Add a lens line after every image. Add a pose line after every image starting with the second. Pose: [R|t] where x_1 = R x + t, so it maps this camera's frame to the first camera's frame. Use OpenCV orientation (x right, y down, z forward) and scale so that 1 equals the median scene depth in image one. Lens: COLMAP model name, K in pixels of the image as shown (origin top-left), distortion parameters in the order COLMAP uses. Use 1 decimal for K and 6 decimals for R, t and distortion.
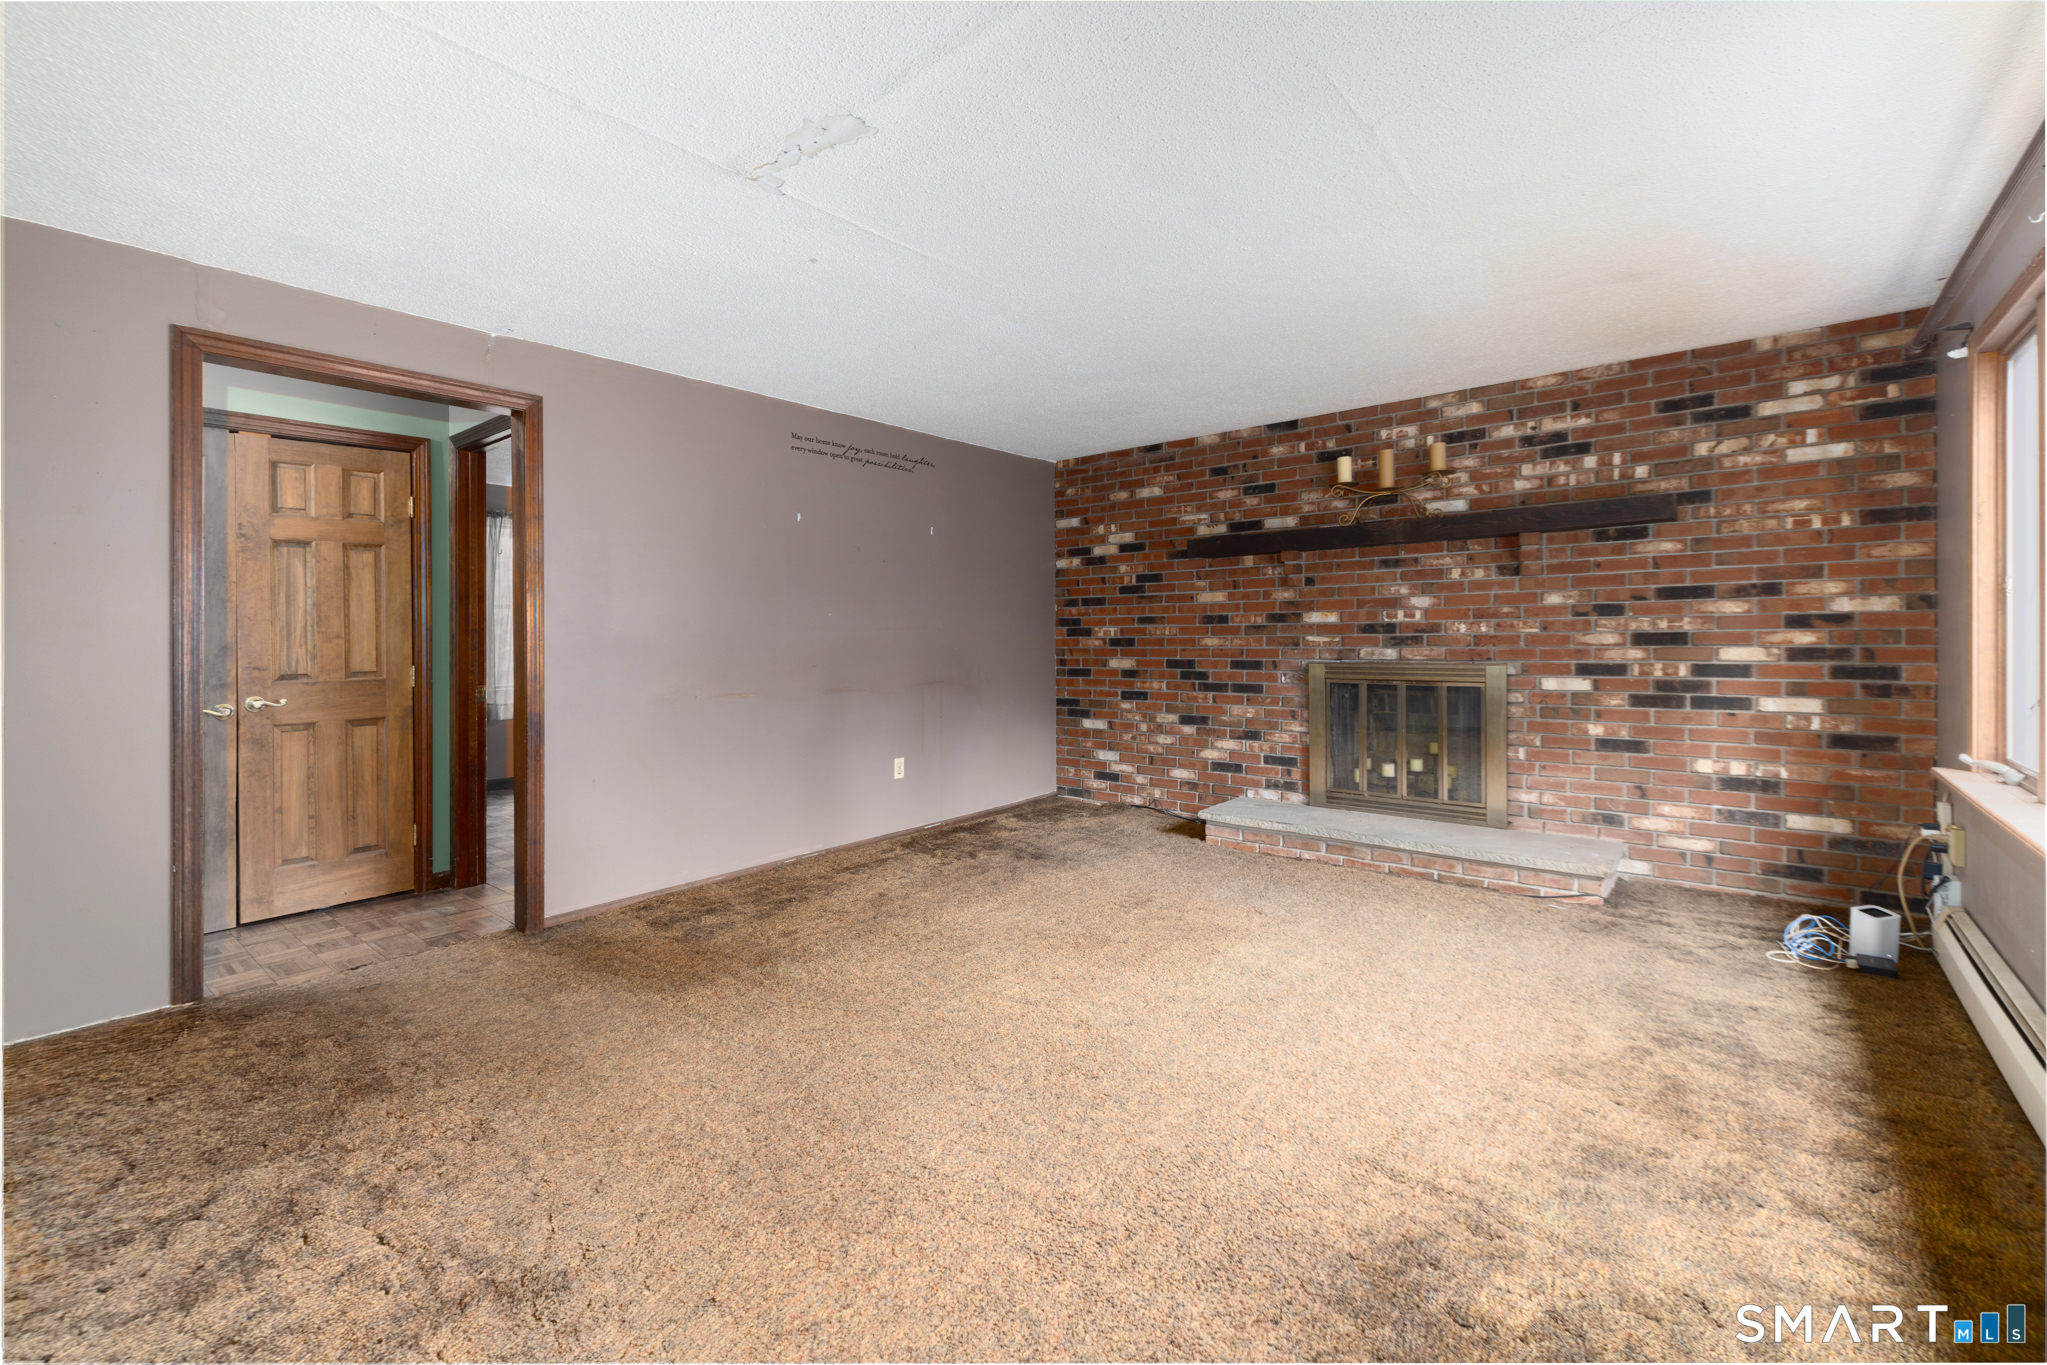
lens RADIAL K [[861.8, 0, 984.3], [0, 861.8, 642.8], [0, 0, 1]] dist [-0.002212, 0.000110]
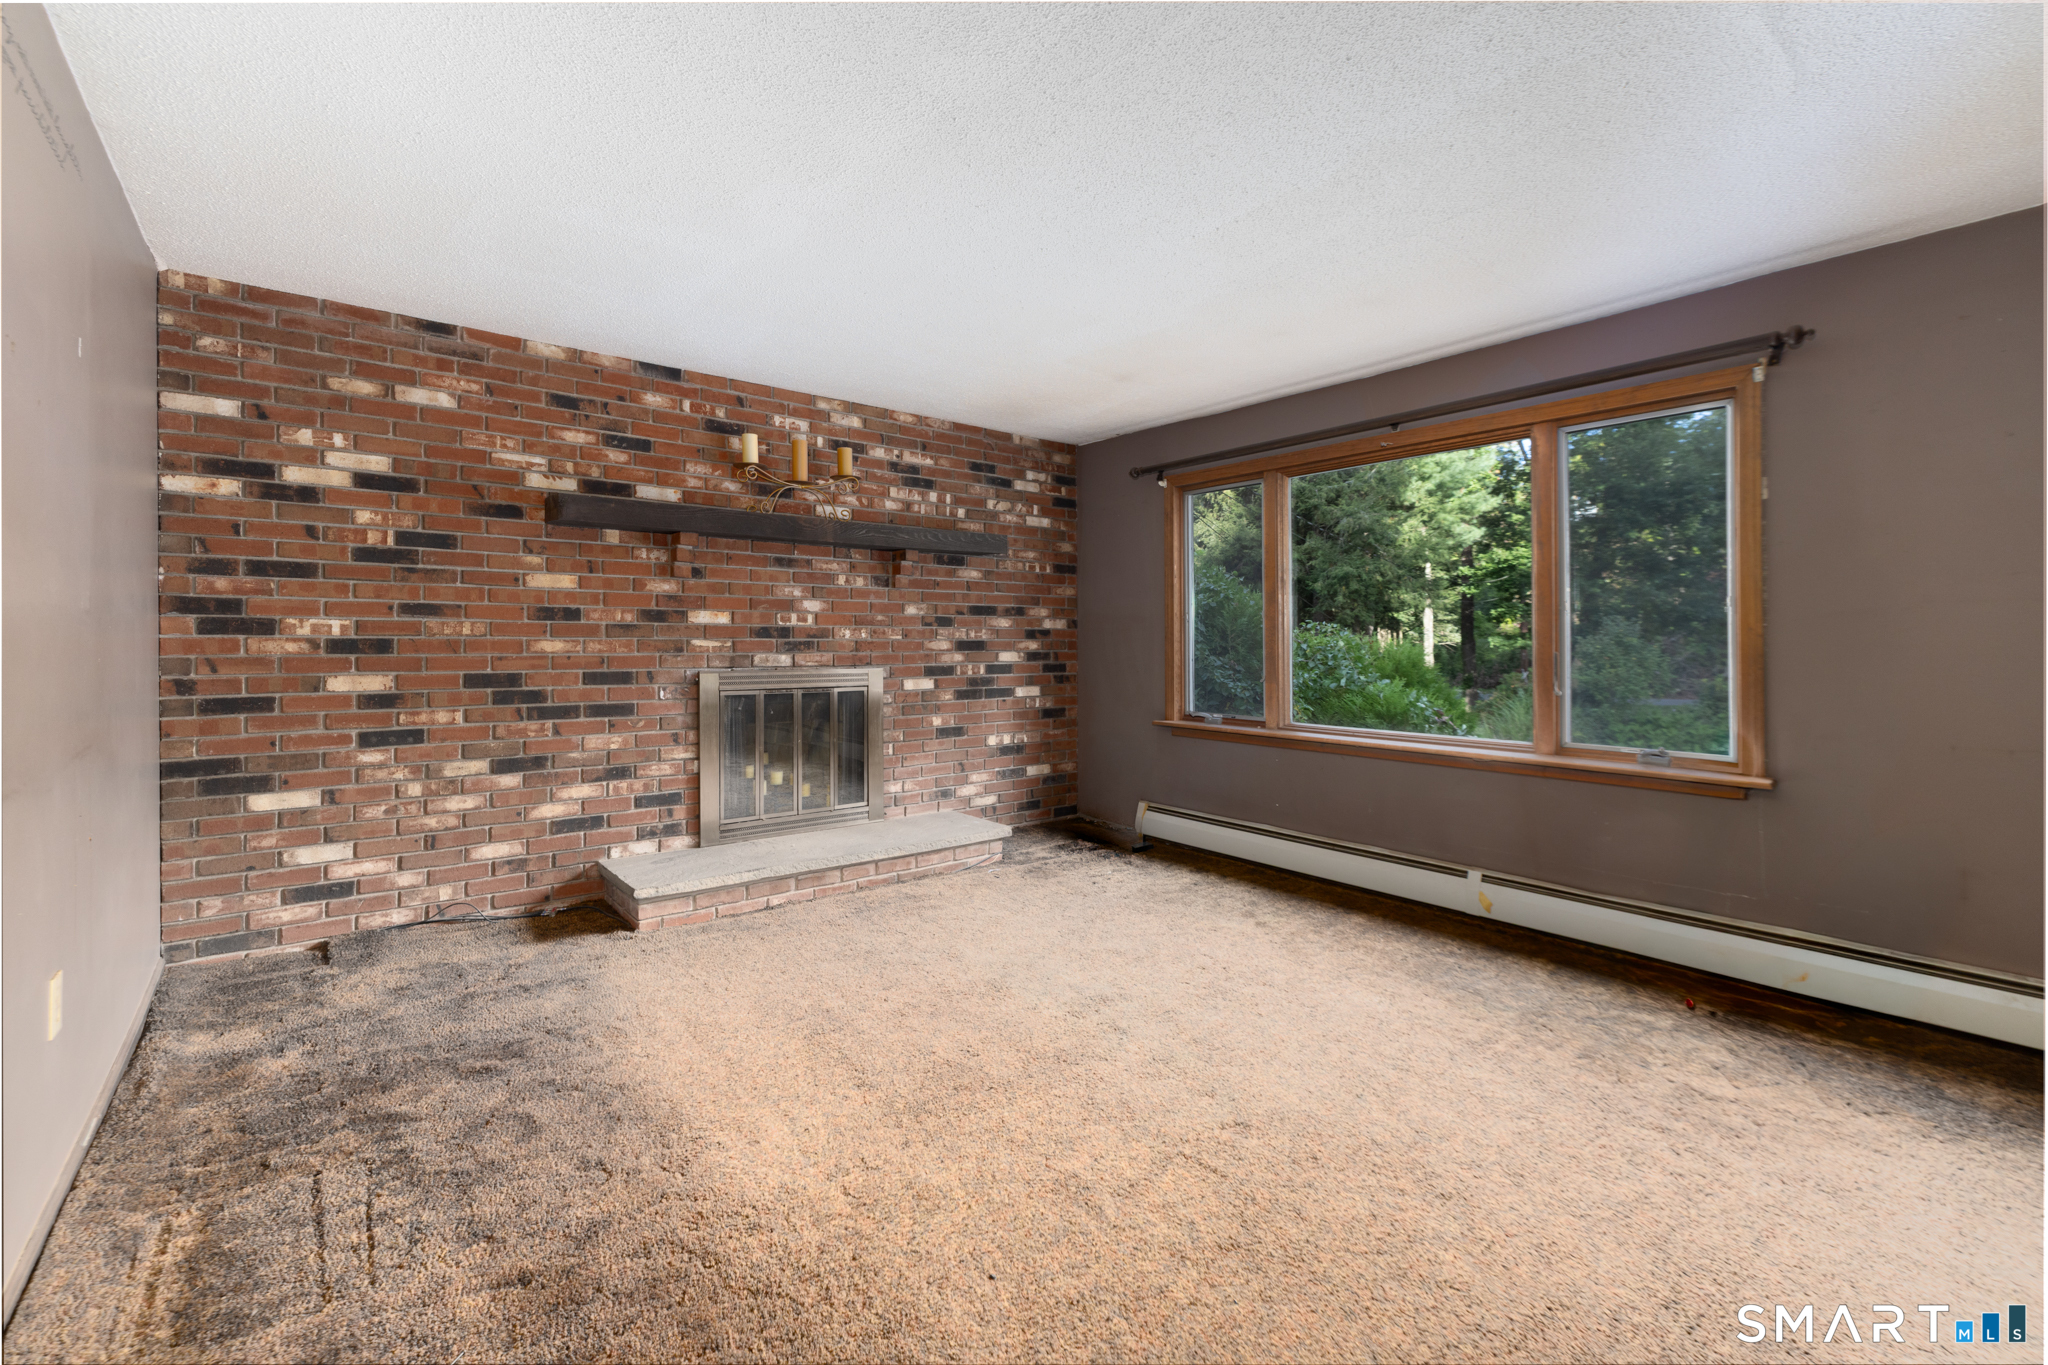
lens RADIAL K [[862.2, 0, 1003.5], [0, 862.2, 645.9], [0, 0, 1]] dist [-0.002212, 0.000110]
pose [[0.184620, 0.007497, 0.982781, -0.384244], [0.001380, 0.999968, -0.007887, 0.004992], [-0.982809, 0.002813, 0.184604, 0.582848]]
